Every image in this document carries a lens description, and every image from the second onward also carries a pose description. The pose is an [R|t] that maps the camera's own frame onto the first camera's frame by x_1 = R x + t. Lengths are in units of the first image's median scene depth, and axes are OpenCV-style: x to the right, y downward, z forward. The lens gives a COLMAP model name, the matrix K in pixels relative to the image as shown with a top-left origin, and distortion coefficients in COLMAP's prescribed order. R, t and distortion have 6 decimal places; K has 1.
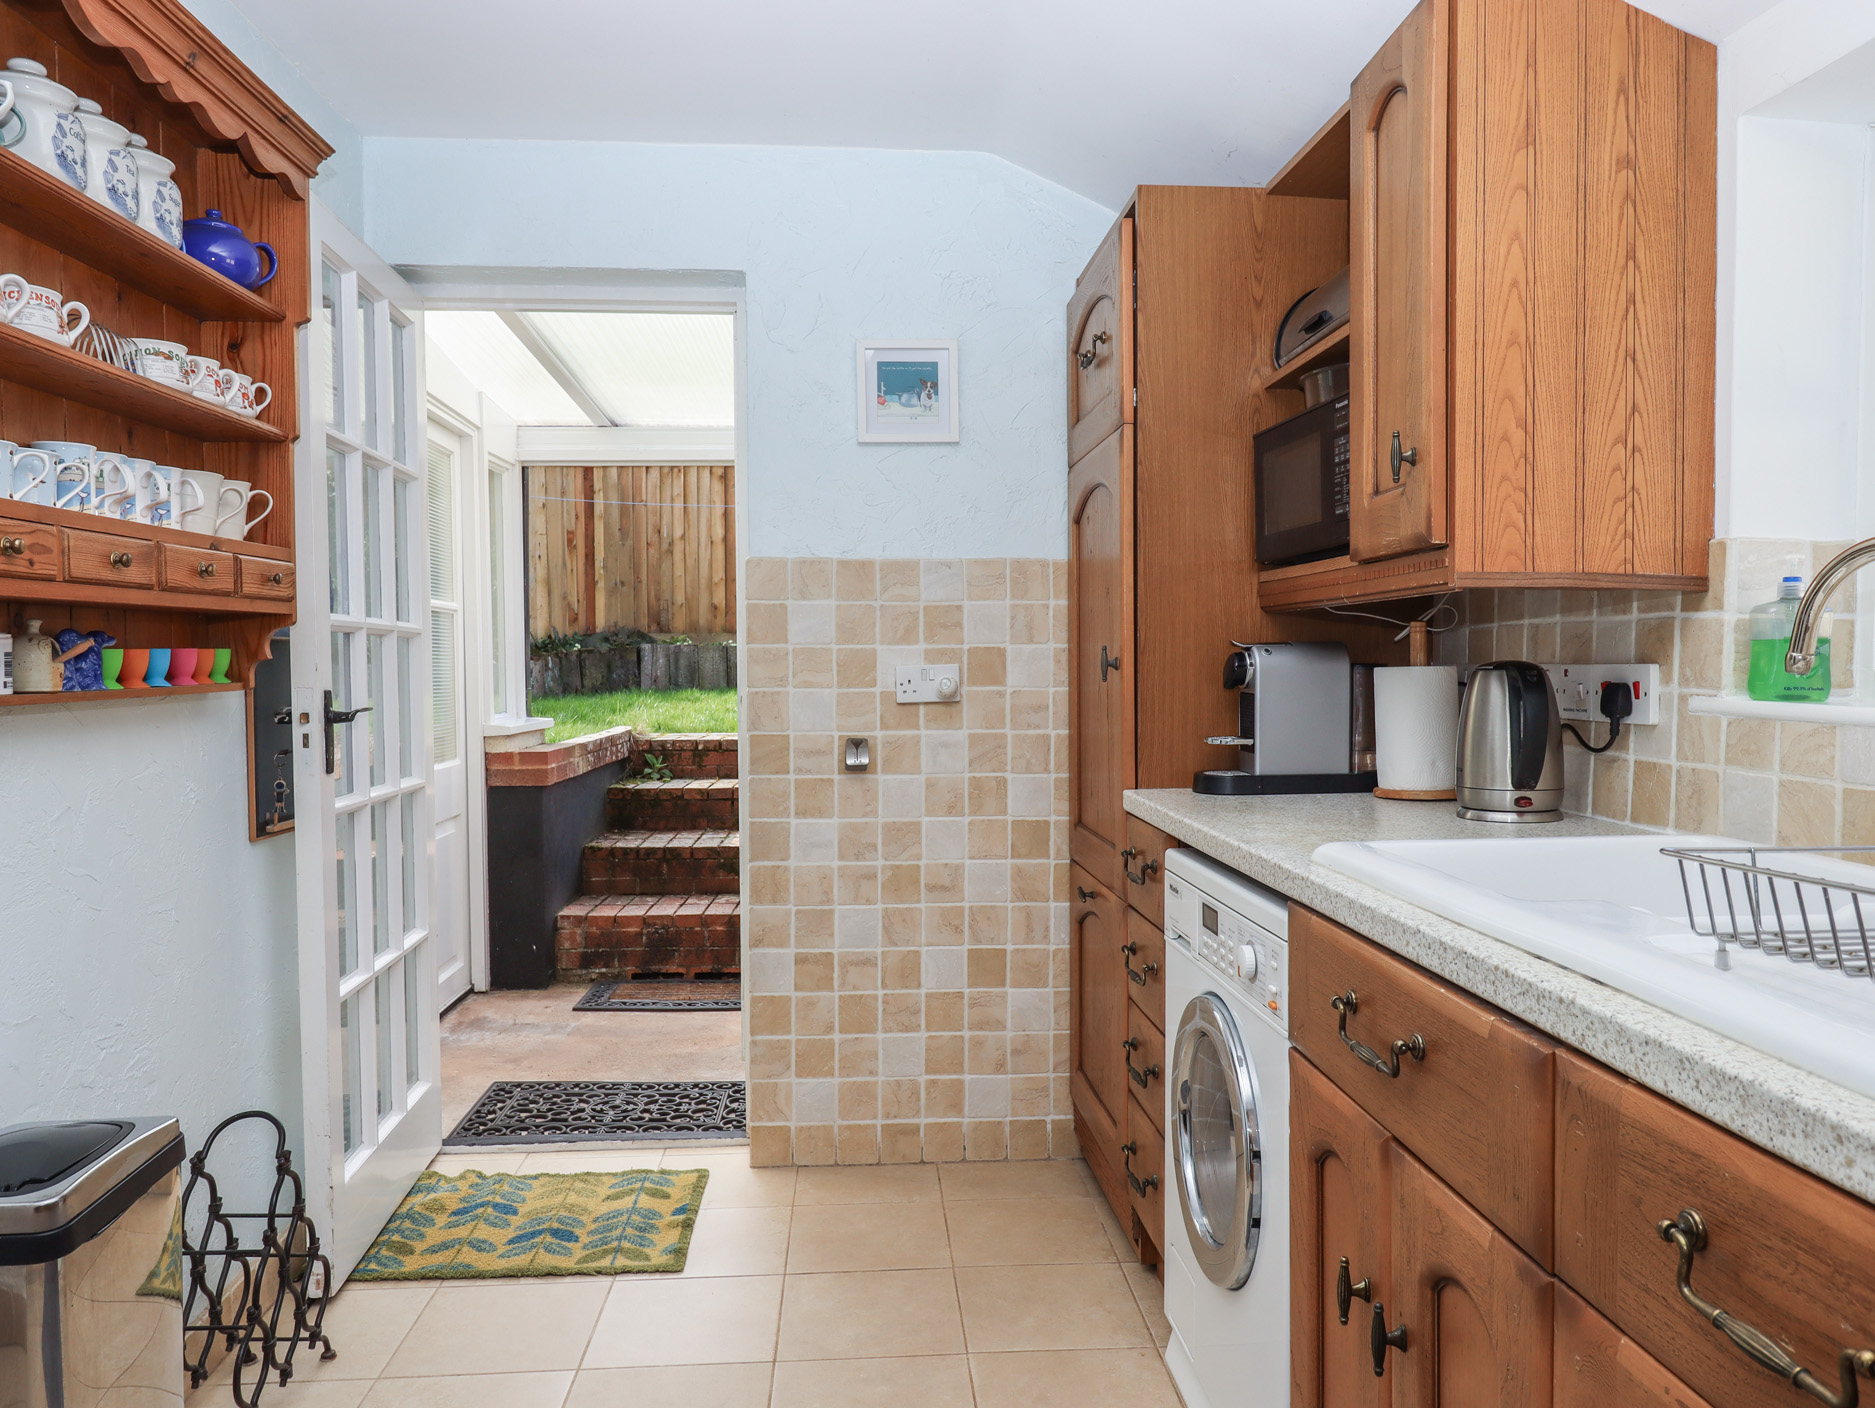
lens RADIAL K [[1340.7, 0, 942.4], [0, 1340.7, 699.0], [0, 0, 1]] dist [0.012624, -0.012112]
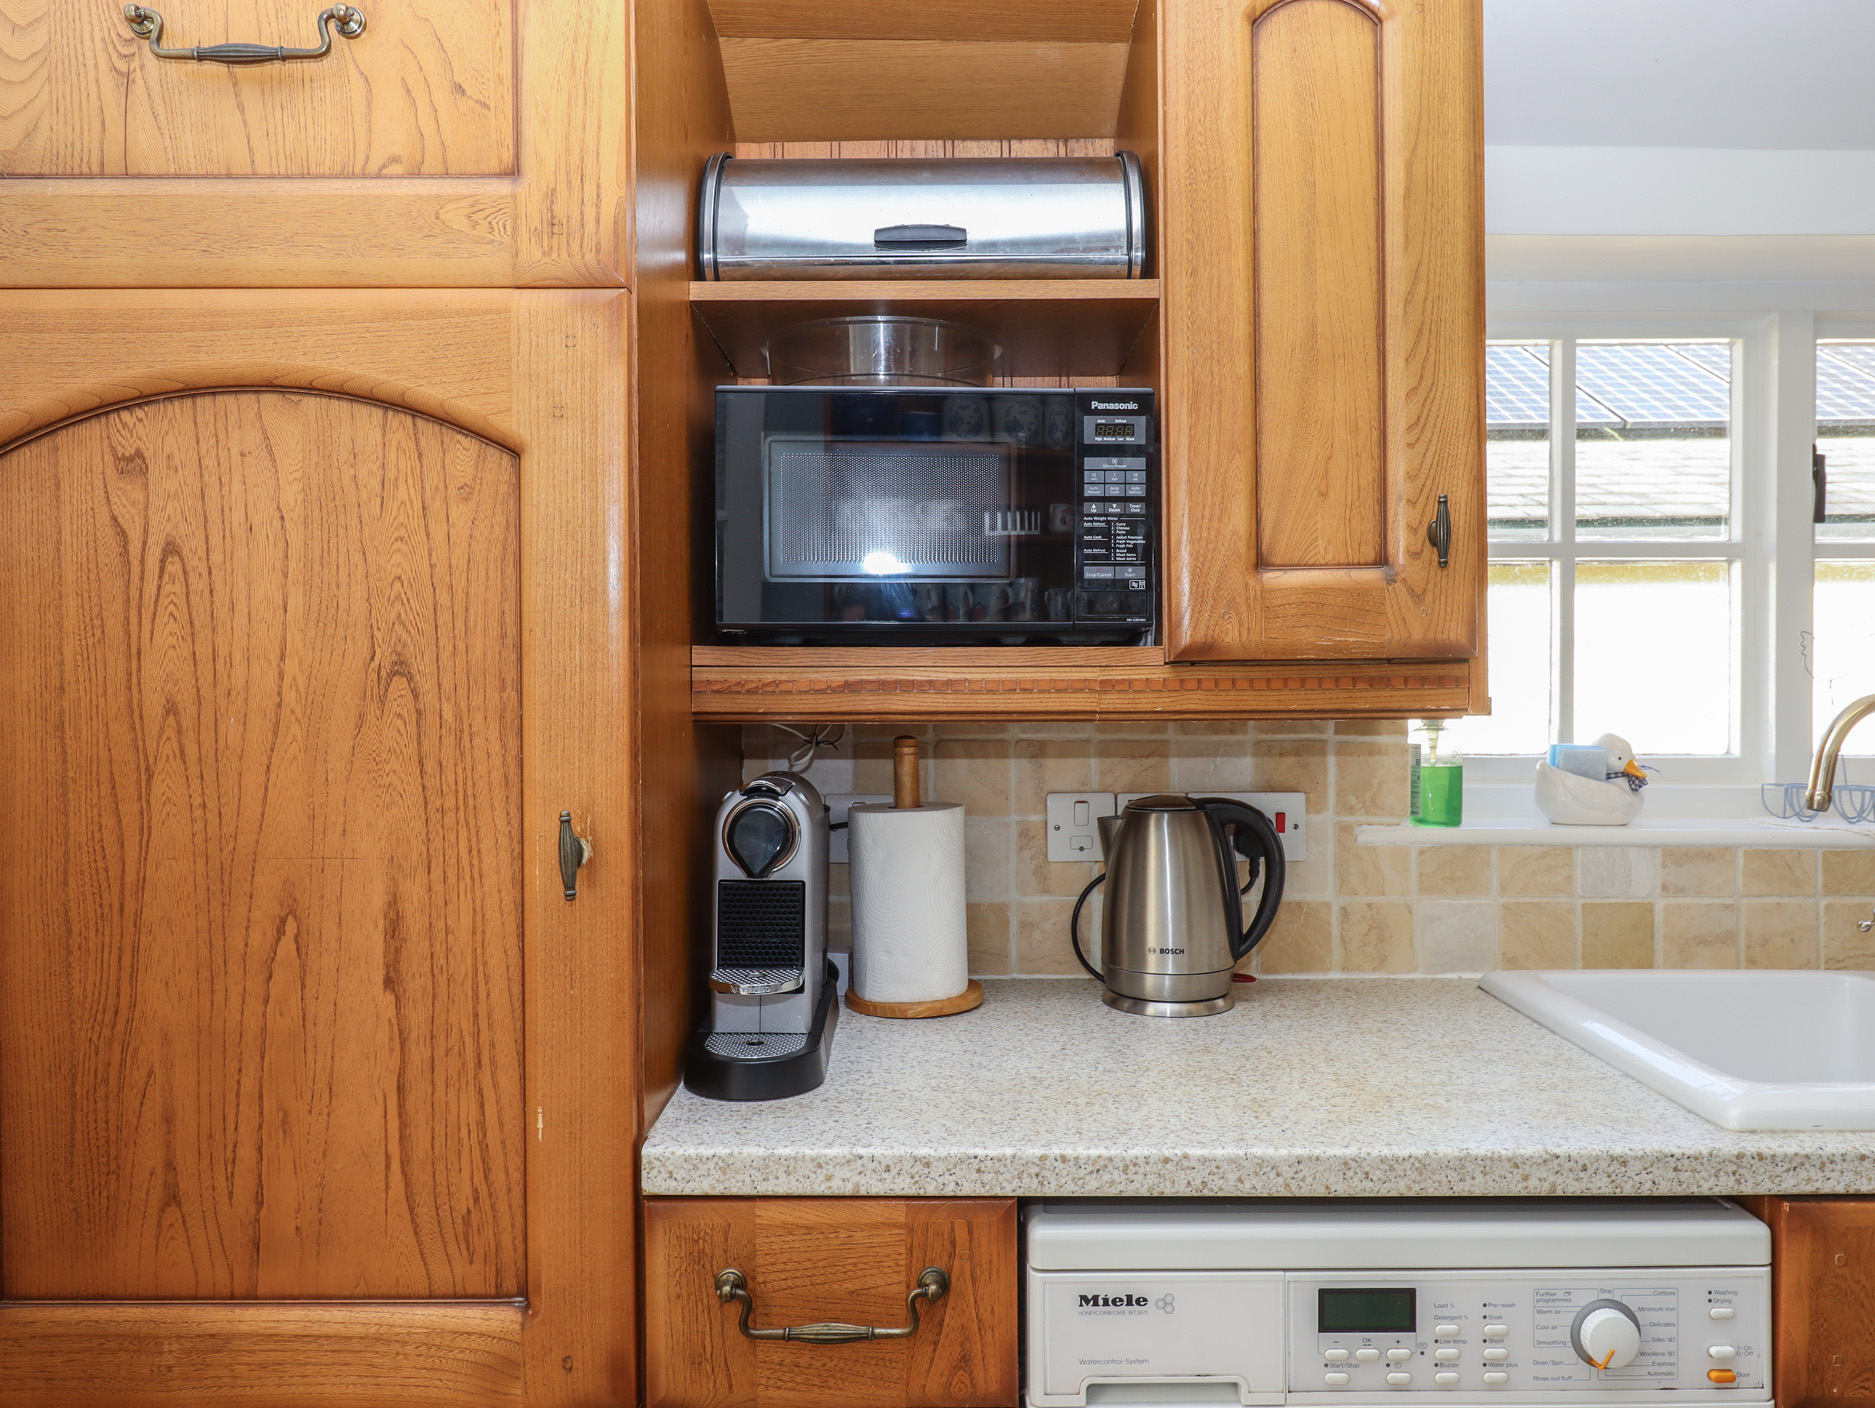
lens RADIAL K [[1340.7, 0, 942.4], [0, 1340.7, 699.0], [0, 0, 1]] dist [0.012624, -0.012112]
pose [[0.082898, -0.006537, 0.996537, -0.272216], [0.030639, 0.999522, 0.004007, -0.070884], [-0.996087, 0.030200, 0.083059, 0.836336]]
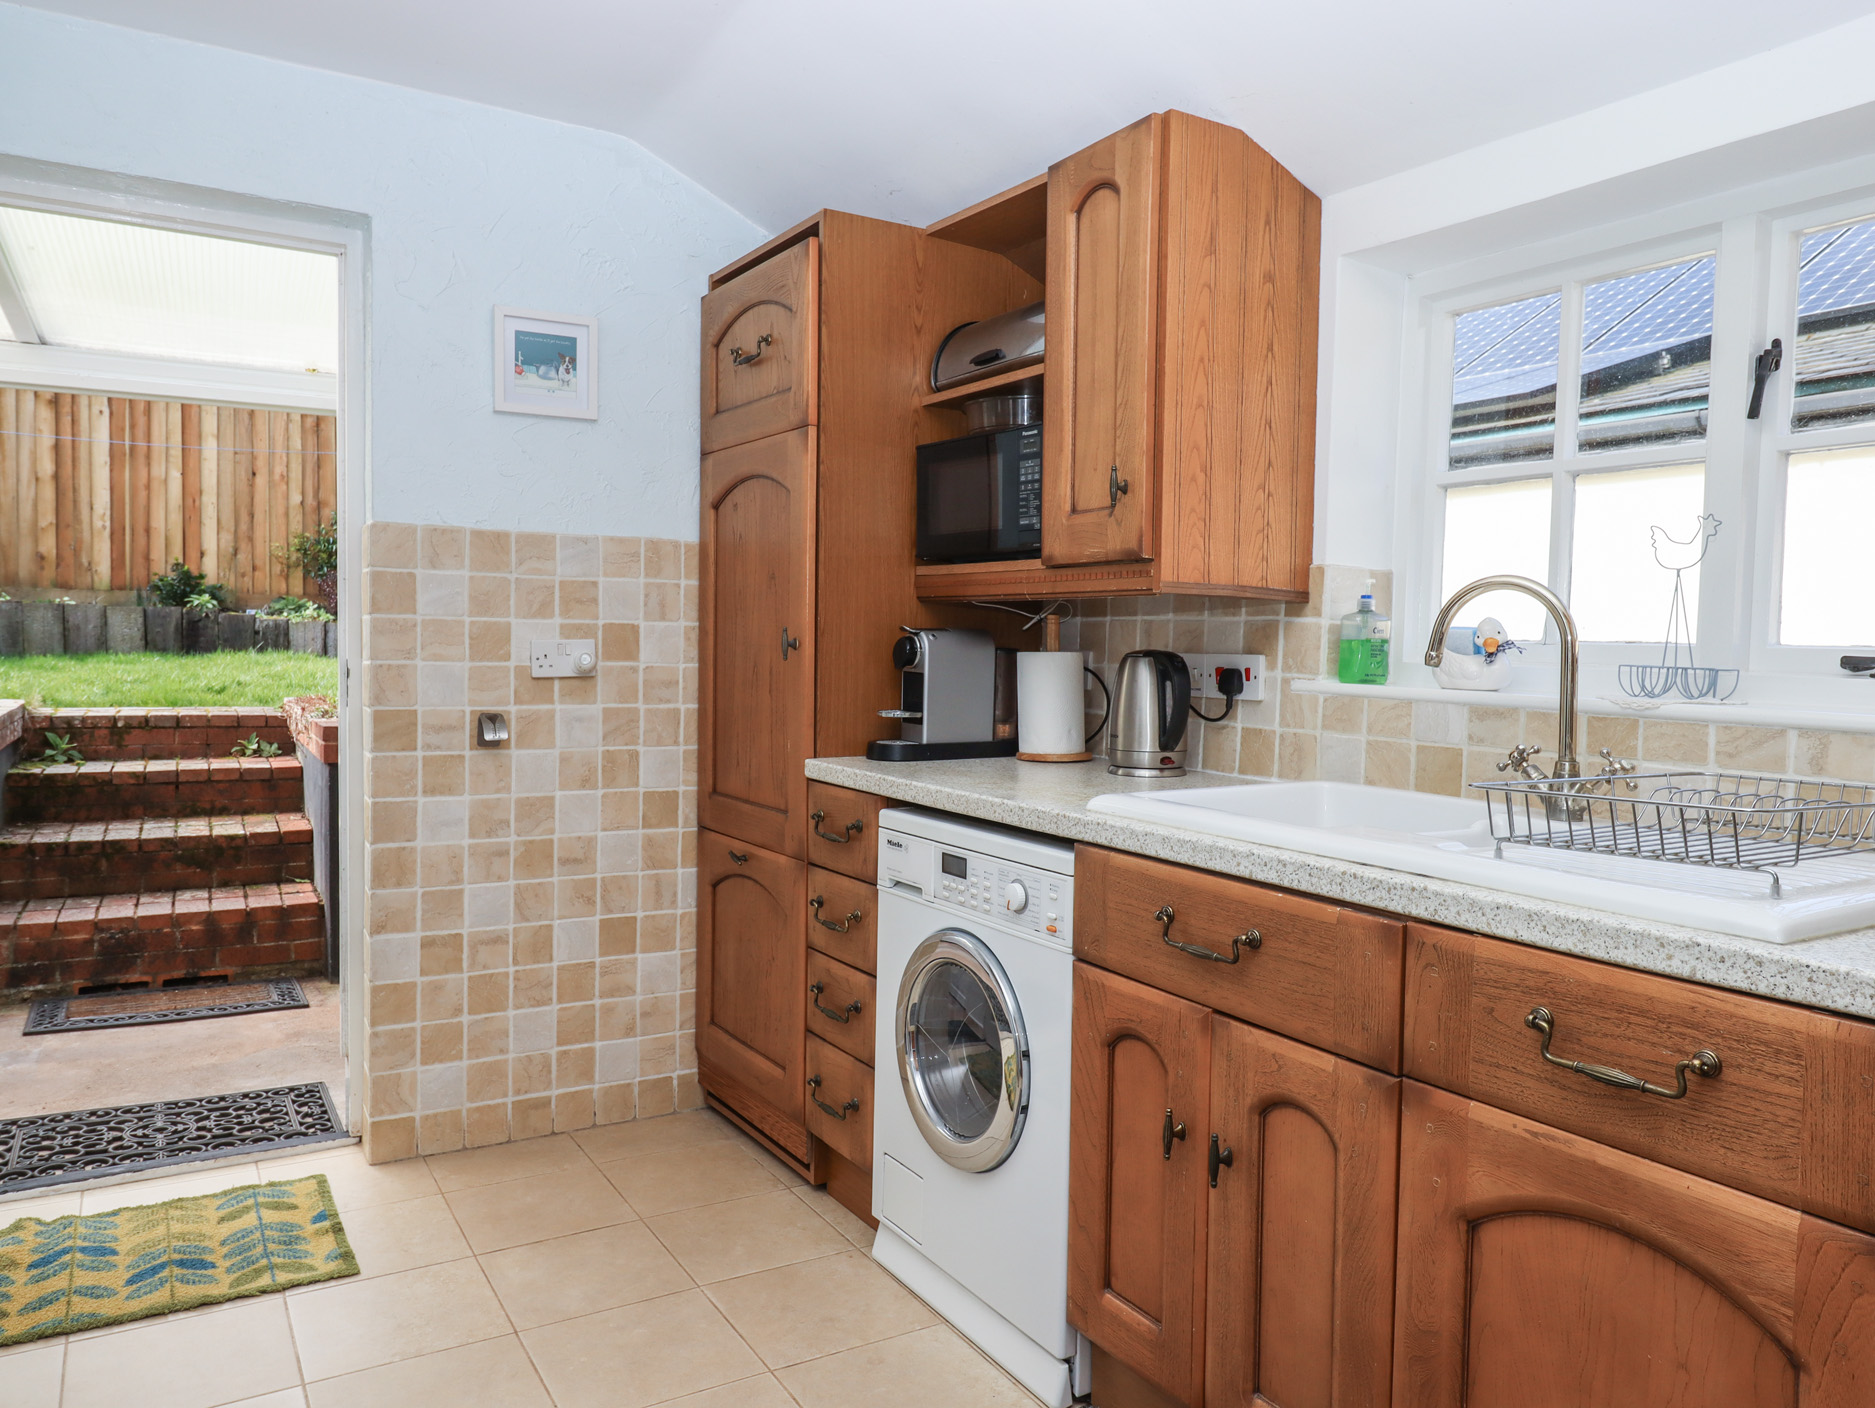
lens RADIAL K [[1340.7, 0, 942.4], [0, 1340.7, 699.0], [0, 0, 1]] dist [0.012624, -0.012112]
pose [[0.889664, 0.000275, 0.456616, -0.258717], [-0.009682, 0.999786, 0.018263, -0.002544], [-0.456513, -0.020669, 0.889476, -0.027825]]
